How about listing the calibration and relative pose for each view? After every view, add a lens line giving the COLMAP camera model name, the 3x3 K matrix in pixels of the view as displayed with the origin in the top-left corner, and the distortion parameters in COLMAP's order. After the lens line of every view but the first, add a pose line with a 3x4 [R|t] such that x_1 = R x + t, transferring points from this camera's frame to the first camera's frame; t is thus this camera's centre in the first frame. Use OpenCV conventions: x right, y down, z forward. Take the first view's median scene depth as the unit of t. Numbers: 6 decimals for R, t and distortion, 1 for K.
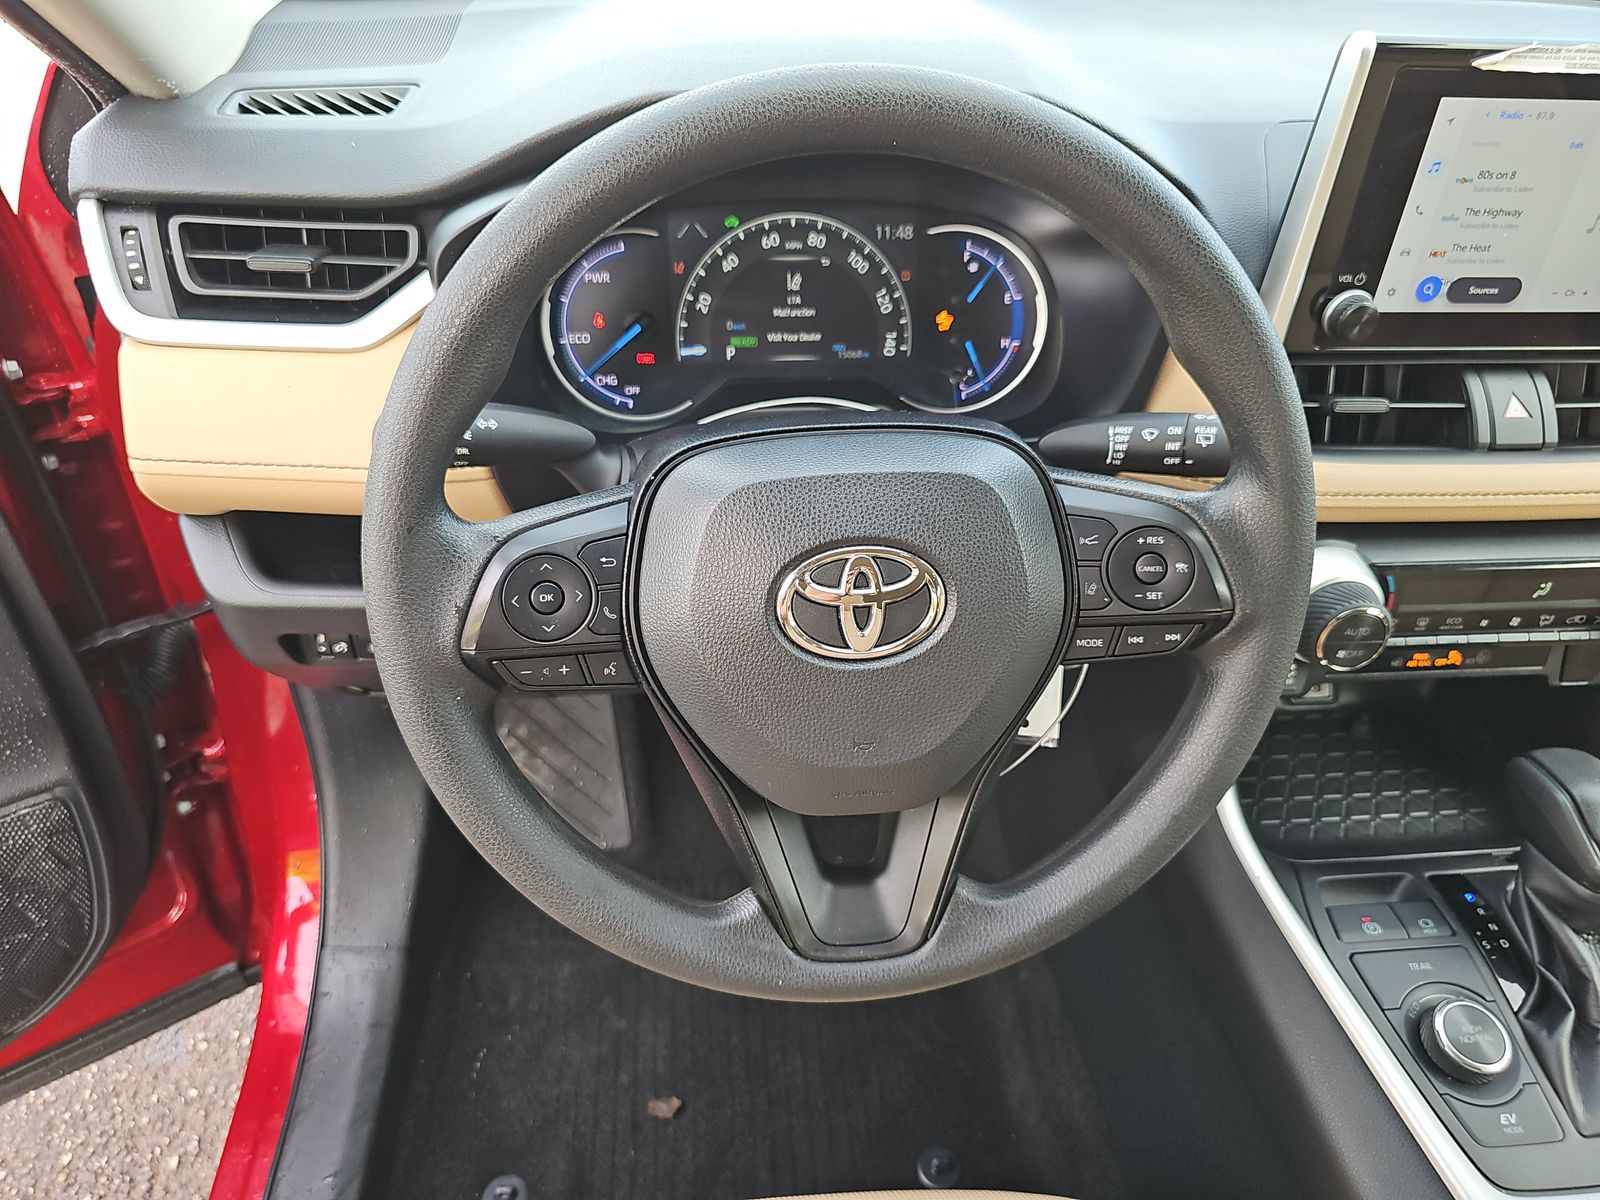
lens RADIAL K [[1008.5, 0, 806.5], [0, 1008.5, 606.6], [0, 0, 1]] dist [0.001750, -0.018290]
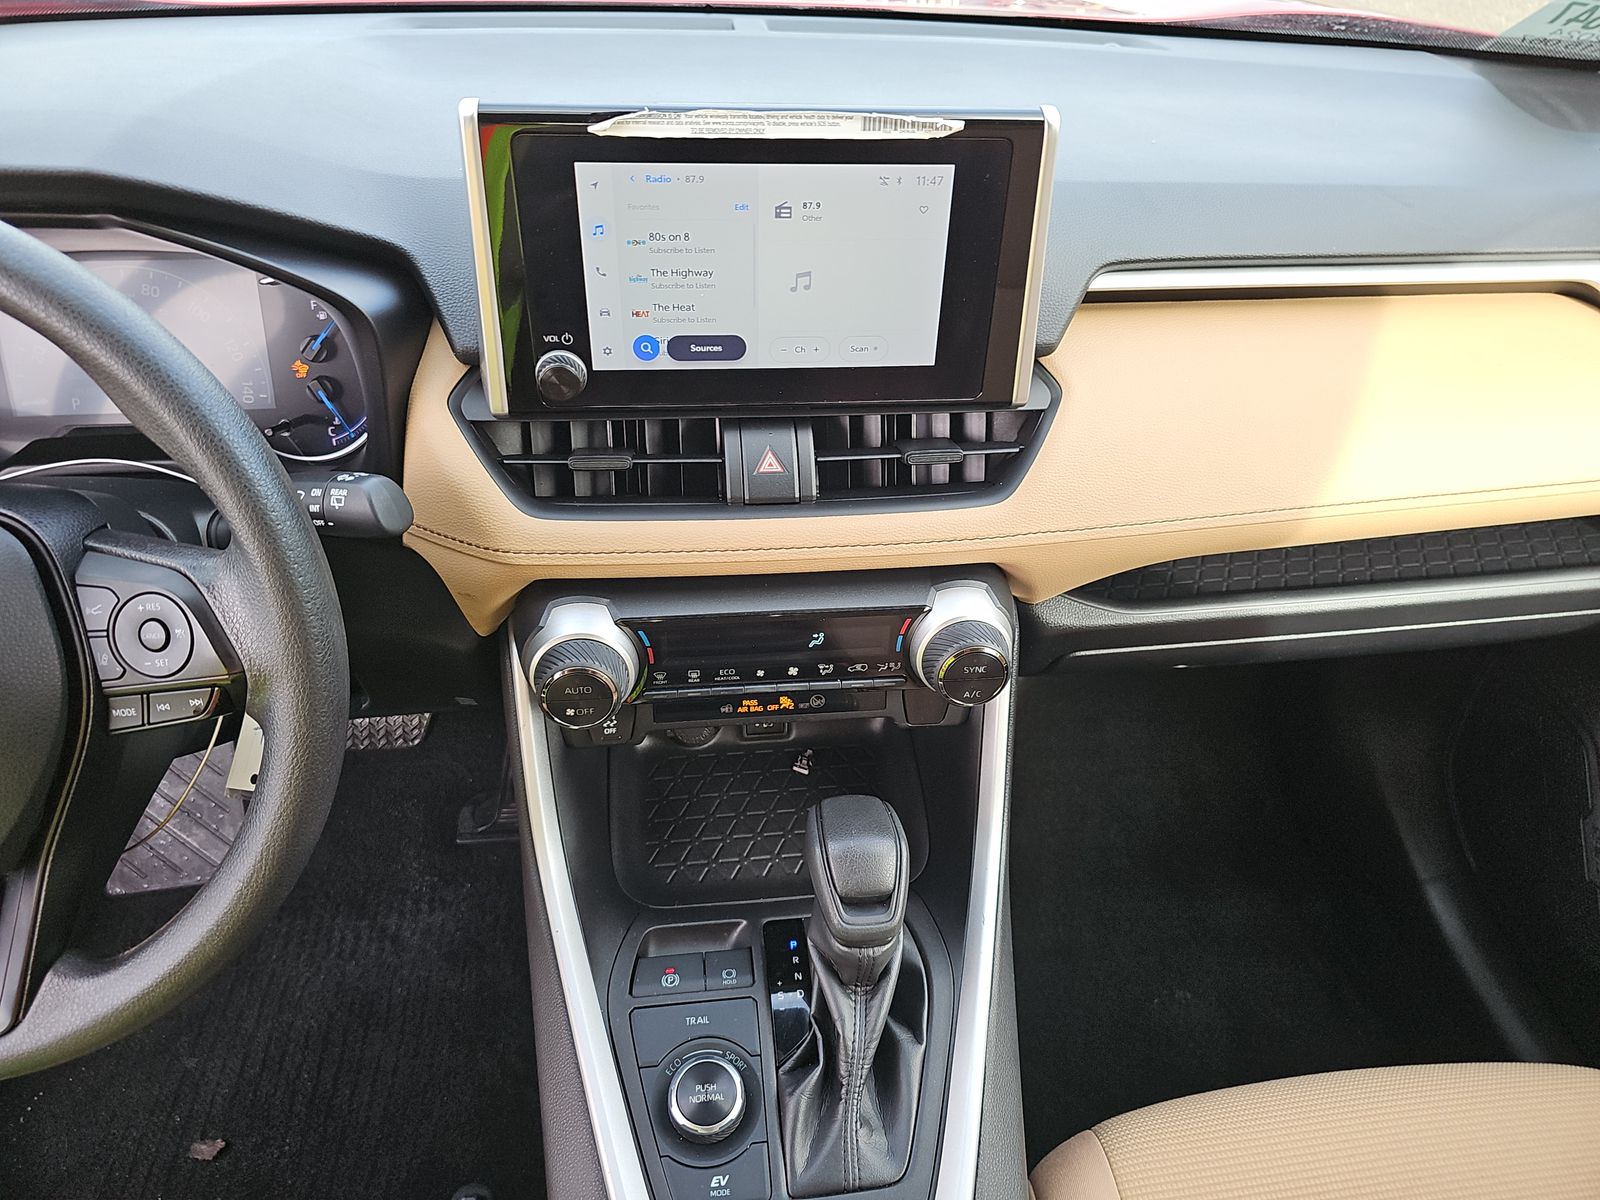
lens RADIAL K [[1008.5, 0, 802.5], [0, 1008.5, 610.1], [0, 0, 1]] dist [0.001750, -0.018290]
pose [[0.999202, -0.006106, 0.039475, 0.717344], [0.006293, 0.999969, -0.004634, -0.044531], [-0.039445, 0.004879, 0.999210, -0.019302]]
